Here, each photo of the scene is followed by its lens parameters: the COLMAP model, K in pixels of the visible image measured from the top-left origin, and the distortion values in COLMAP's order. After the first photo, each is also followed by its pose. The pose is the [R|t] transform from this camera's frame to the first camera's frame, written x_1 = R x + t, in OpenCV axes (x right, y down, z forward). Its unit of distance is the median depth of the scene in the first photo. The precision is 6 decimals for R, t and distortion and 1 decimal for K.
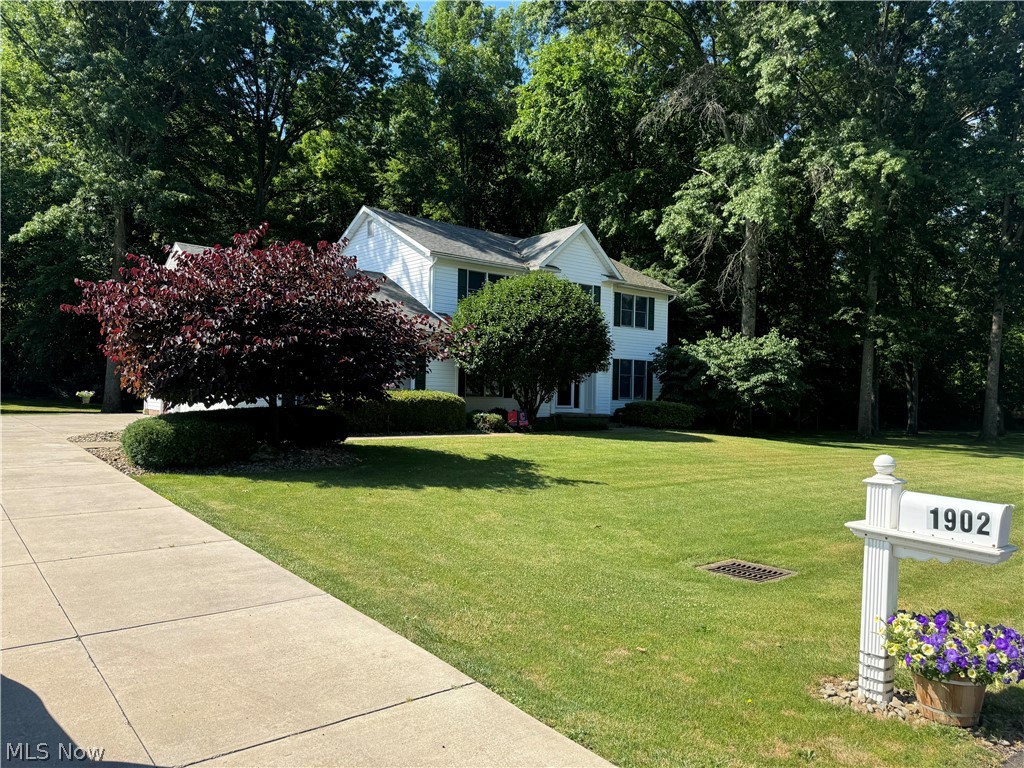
lens RADIAL K [[715.1, 0, 513.1], [0, 715.1, 391.2], [0, 0, 1]] dist [0.033142, -0.003162]
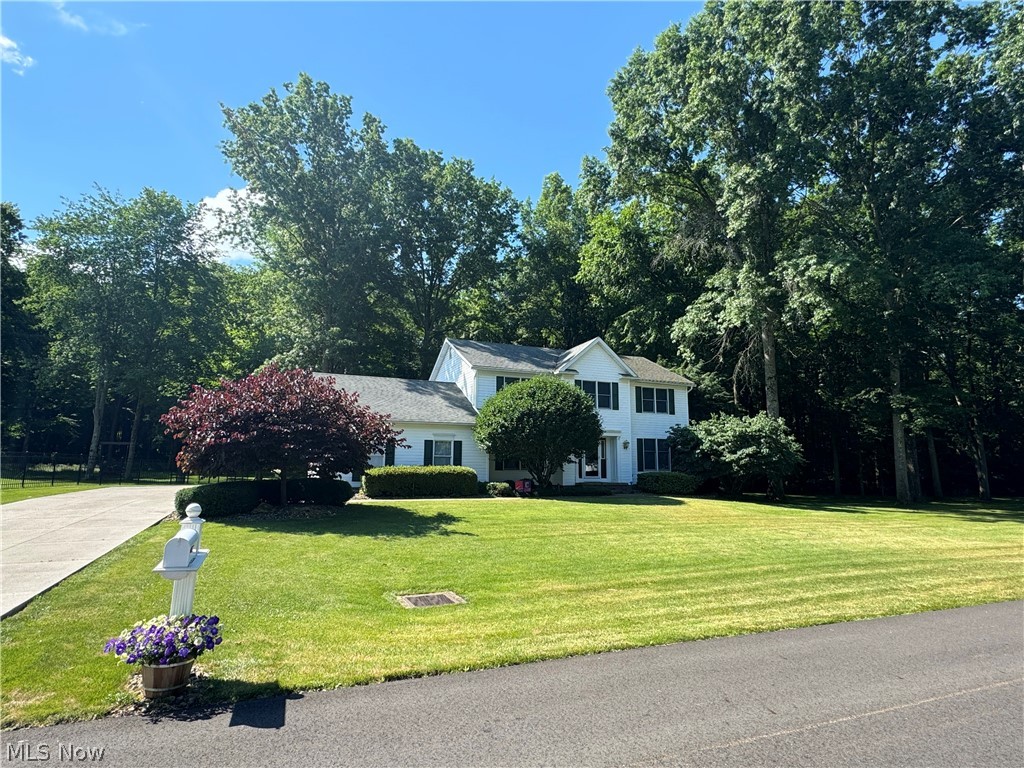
lens RADIAL K [[531.6, 0, 510.3], [0, 531.6, 377.1], [0, 0, 1]] dist [0.012652, 0.000558]
pose [[0.960099, -0.061698, -0.272768, 0.202148], [0.015348, 0.985515, -0.168892, 0.003793], [0.279238, 0.157967, 0.947139, 0.027465]]
